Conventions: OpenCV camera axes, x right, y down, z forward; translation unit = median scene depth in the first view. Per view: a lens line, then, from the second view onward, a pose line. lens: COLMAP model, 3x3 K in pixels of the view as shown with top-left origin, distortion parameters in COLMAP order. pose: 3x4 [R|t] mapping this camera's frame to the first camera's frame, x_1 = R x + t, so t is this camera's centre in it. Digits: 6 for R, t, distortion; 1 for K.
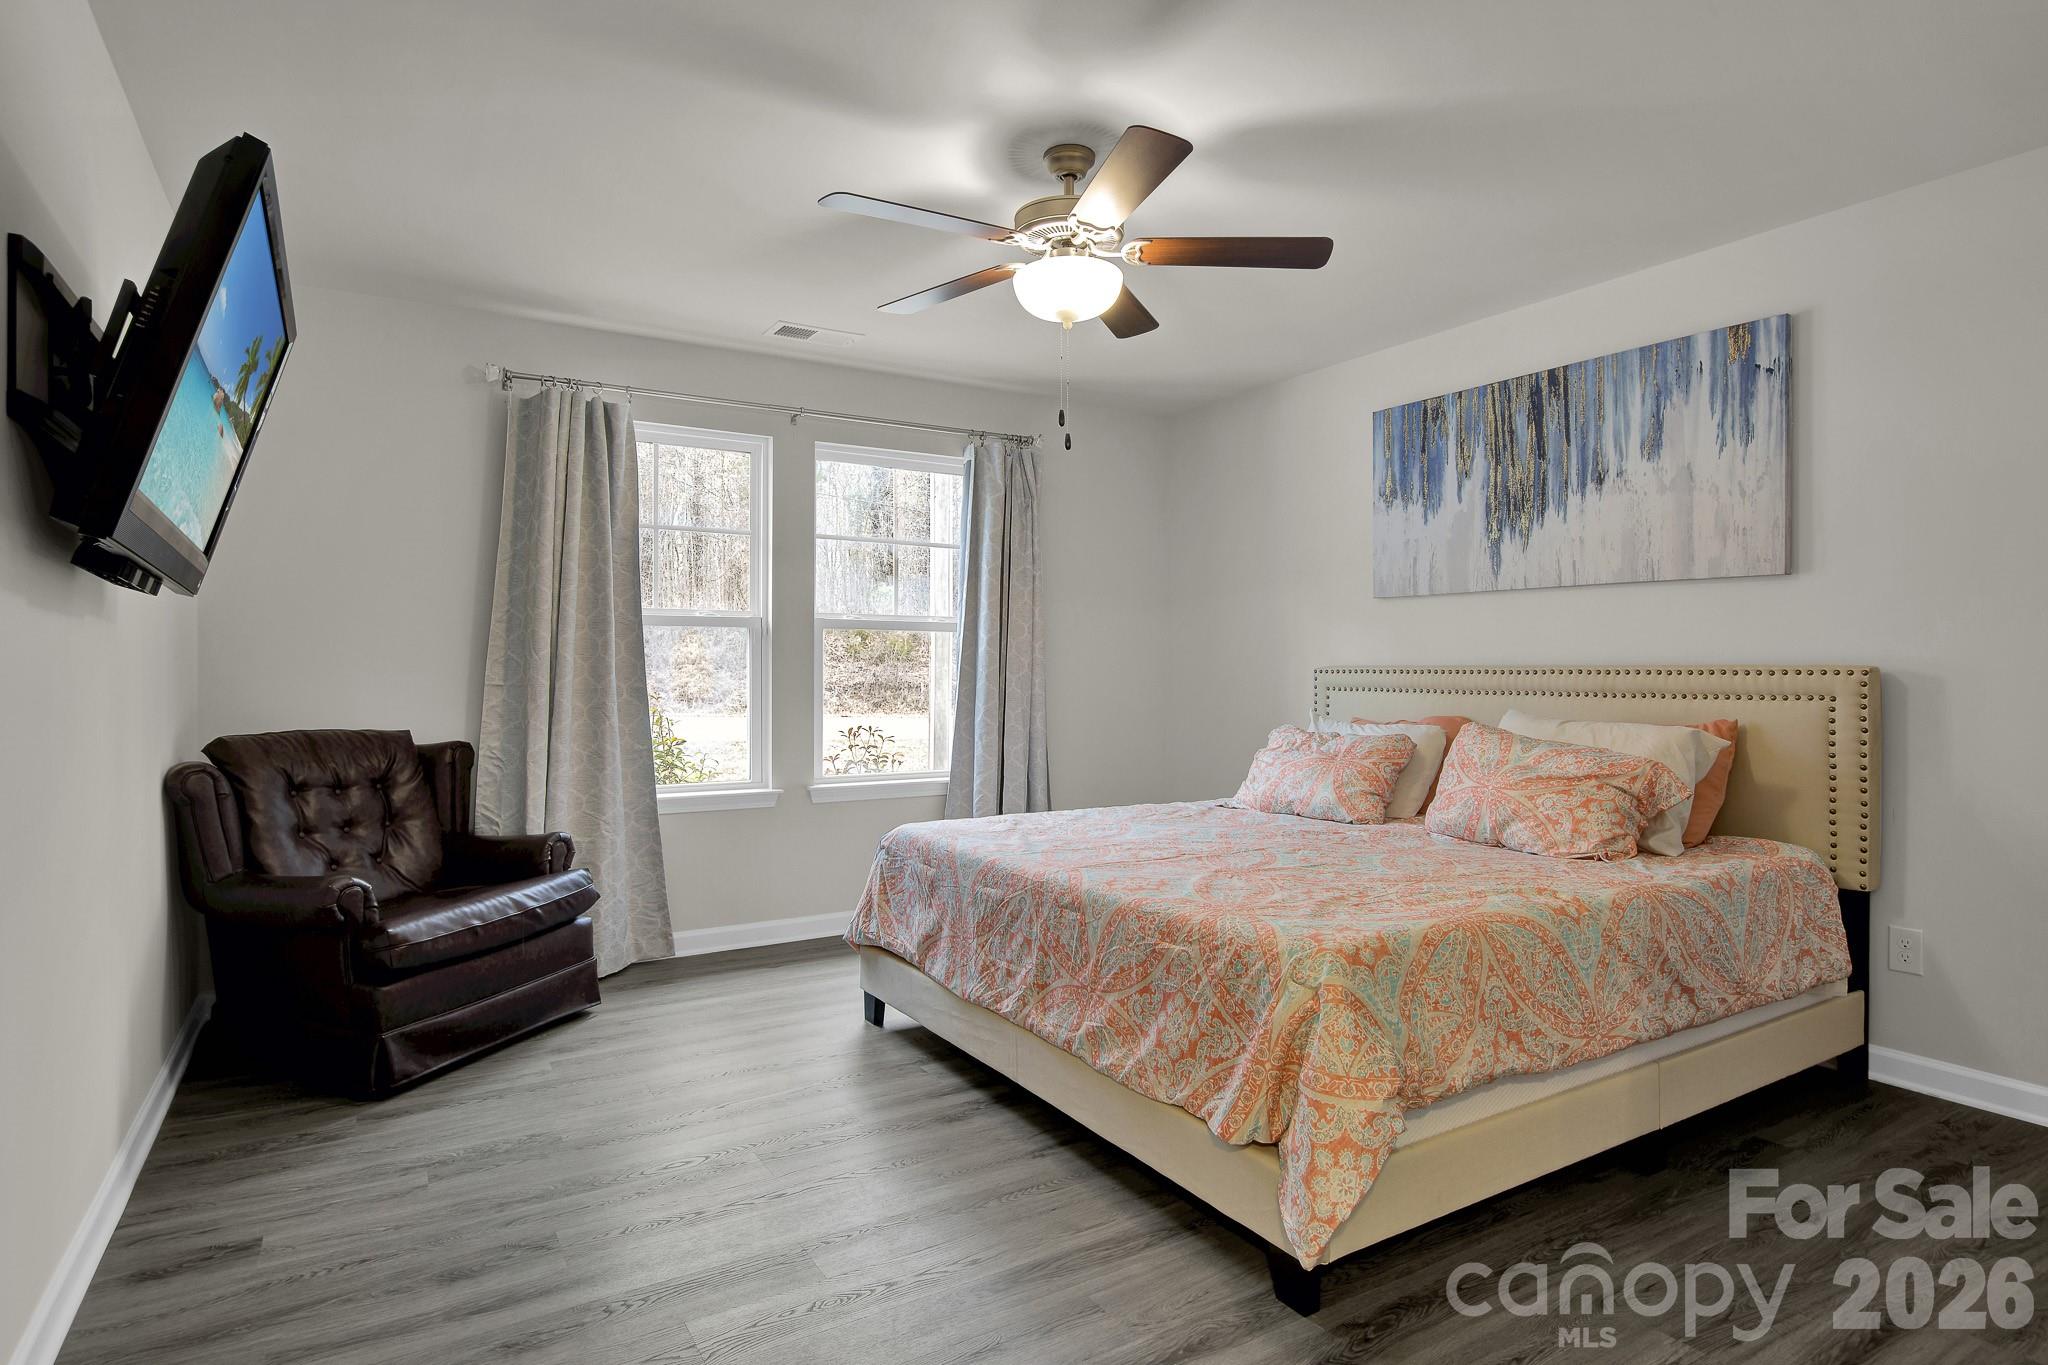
lens RADIAL K [[1072.2, 0, 1022.8], [0, 1072.2, 669.7], [0, 0, 1]] dist [-0.019137, -0.000042]
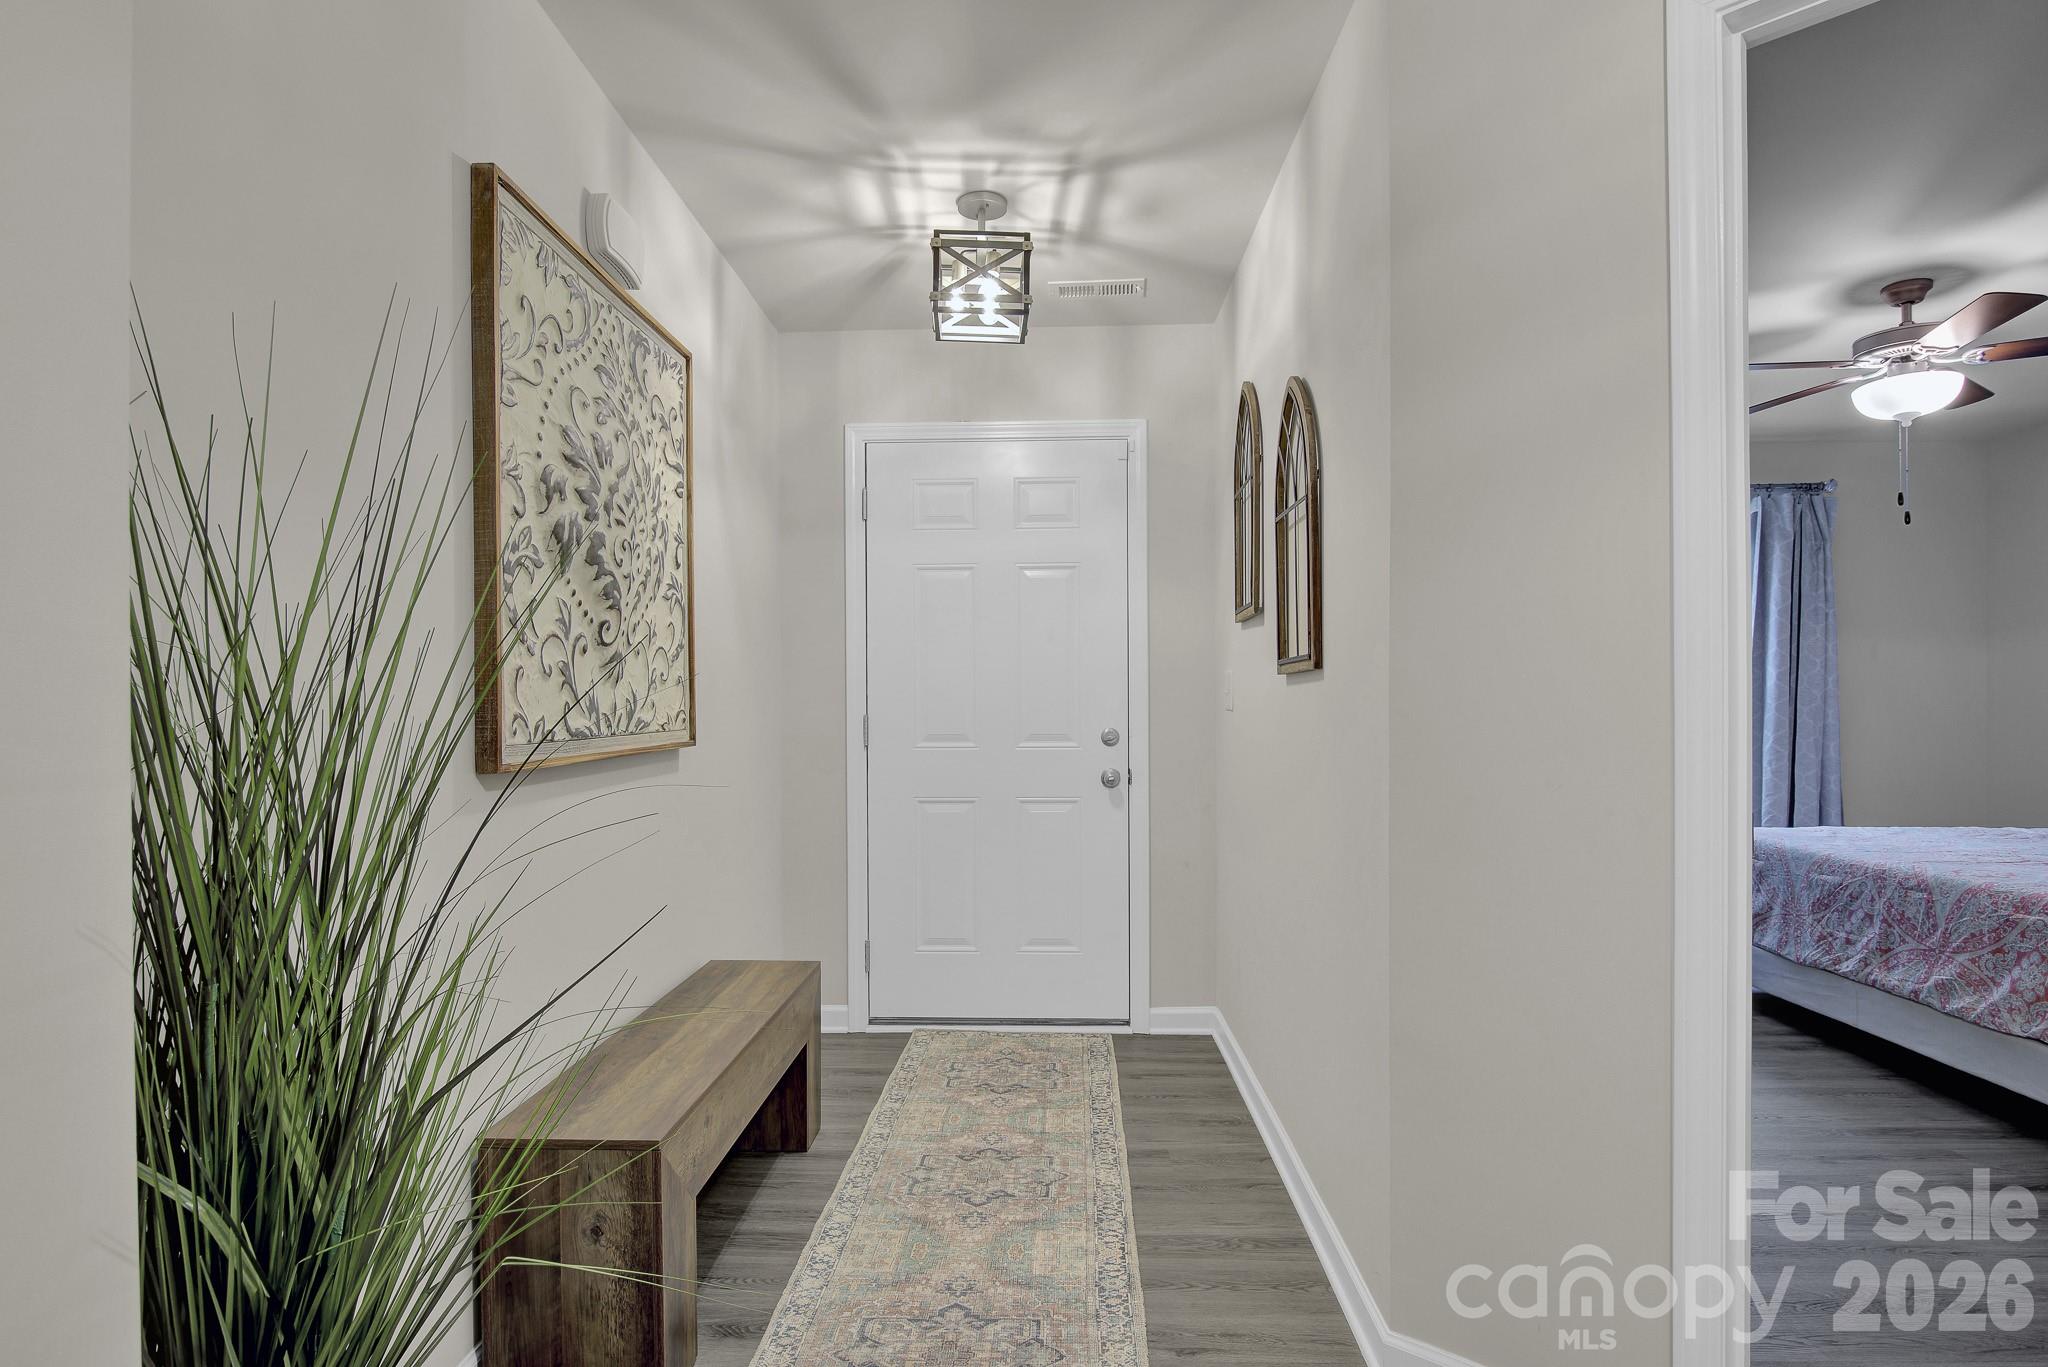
lens RADIAL K [[1072.2, 0, 1024.0], [0, 1072.2, 704.5], [0, 0, 1]] dist [-0.019137, -0.000042]
pose [[0.835109, -0.001219, -0.550083, -0.139216], [0.002481, 0.999996, 0.001551, -0.001327], [0.550079, -0.002660, 0.835108, -0.585998]]
